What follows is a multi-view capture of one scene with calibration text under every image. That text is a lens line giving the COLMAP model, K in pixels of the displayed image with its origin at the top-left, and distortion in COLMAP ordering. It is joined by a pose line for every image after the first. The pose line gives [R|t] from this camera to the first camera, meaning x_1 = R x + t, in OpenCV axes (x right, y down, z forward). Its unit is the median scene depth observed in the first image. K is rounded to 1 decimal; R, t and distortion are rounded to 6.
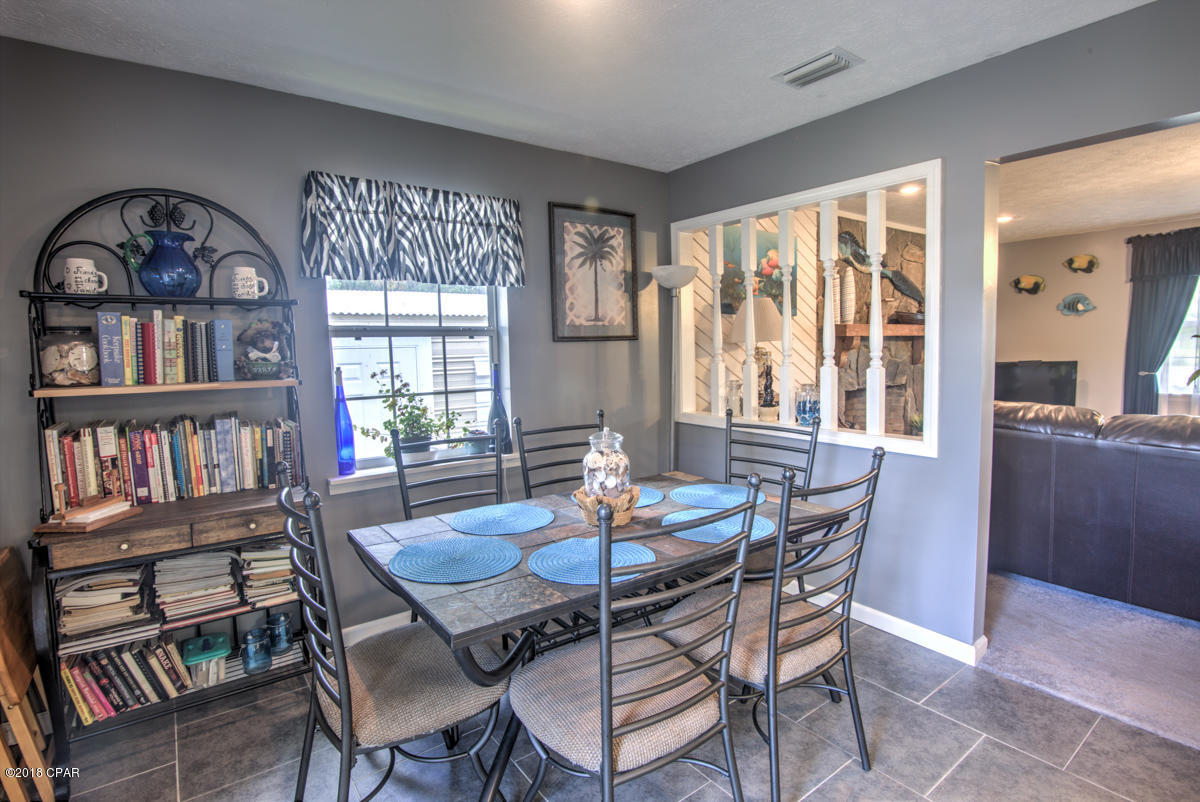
lens RADIAL K [[594.6, 0, 603.6], [0, 594.6, 395.8], [0, 0, 1]] dist [-0.017446, -0.000971]
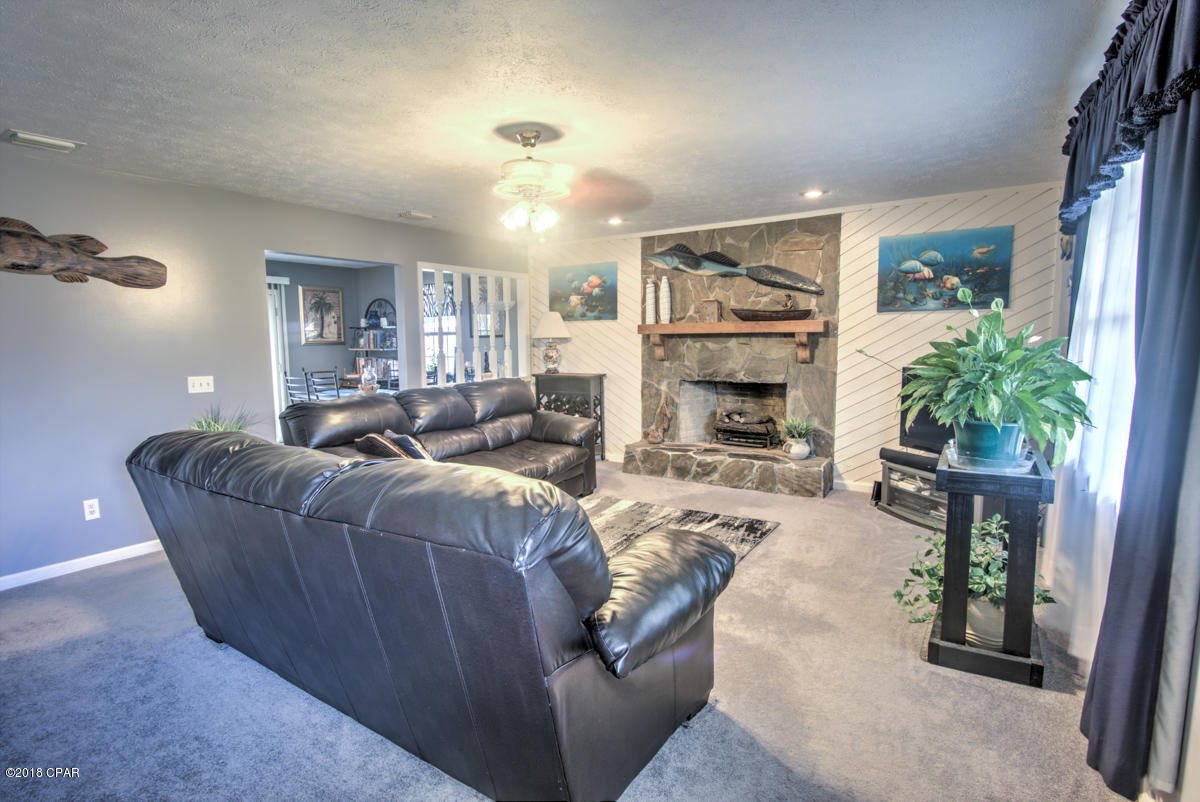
lens RADIAL K [[594.6, 0, 601.1], [0, 594.6, 402.9], [0, 0, 1]] dist [-0.017446, -0.000971]
pose [[0.326751, 0.117455, -0.937783, 2.601008], [-0.074150, 0.992375, 0.098457, -0.120686], [0.942197, 0.037366, 0.332969, 0.824683]]
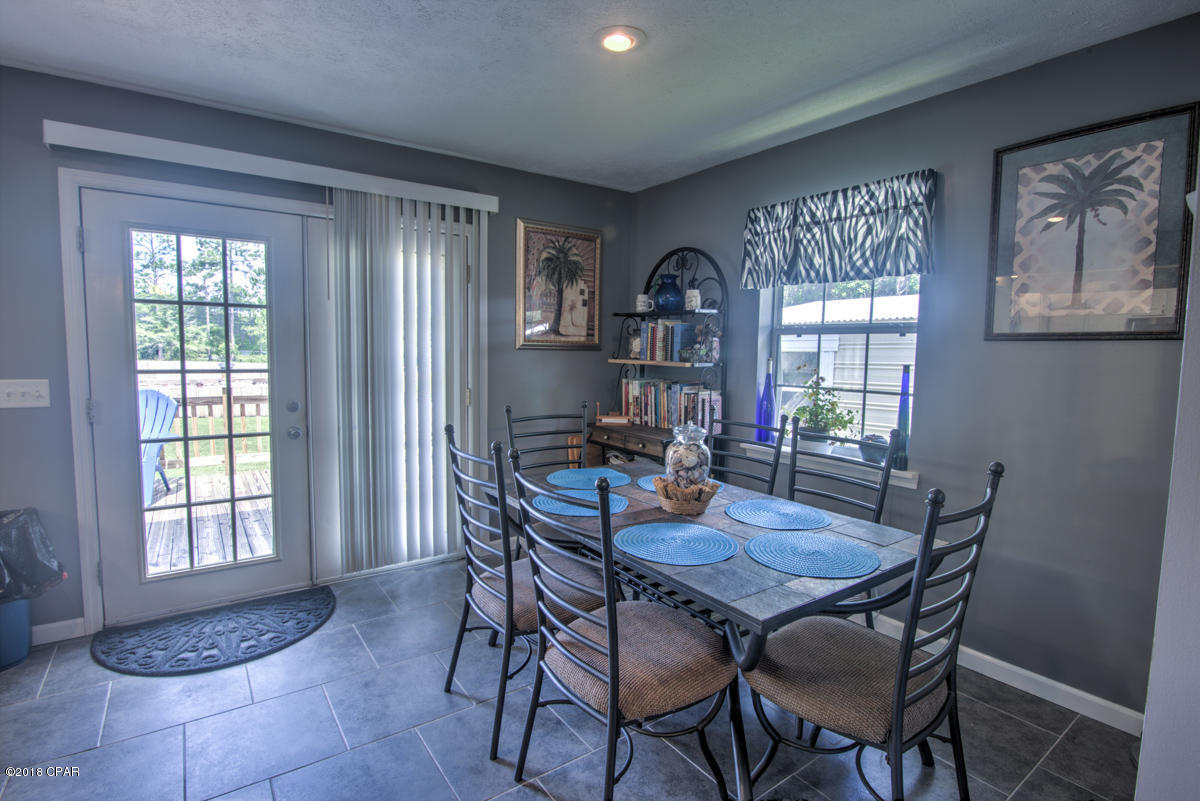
lens RADIAL K [[594.6, 0, 593.0], [0, 594.6, 399.1], [0, 0, 1]] dist [-0.017446, -0.000971]
pose [[-0.038330, 0.105852, -0.993643, 0.762824], [-0.096506, 0.989333, 0.109115, -0.060001], [0.994594, 0.100075, -0.027706, 0.625248]]
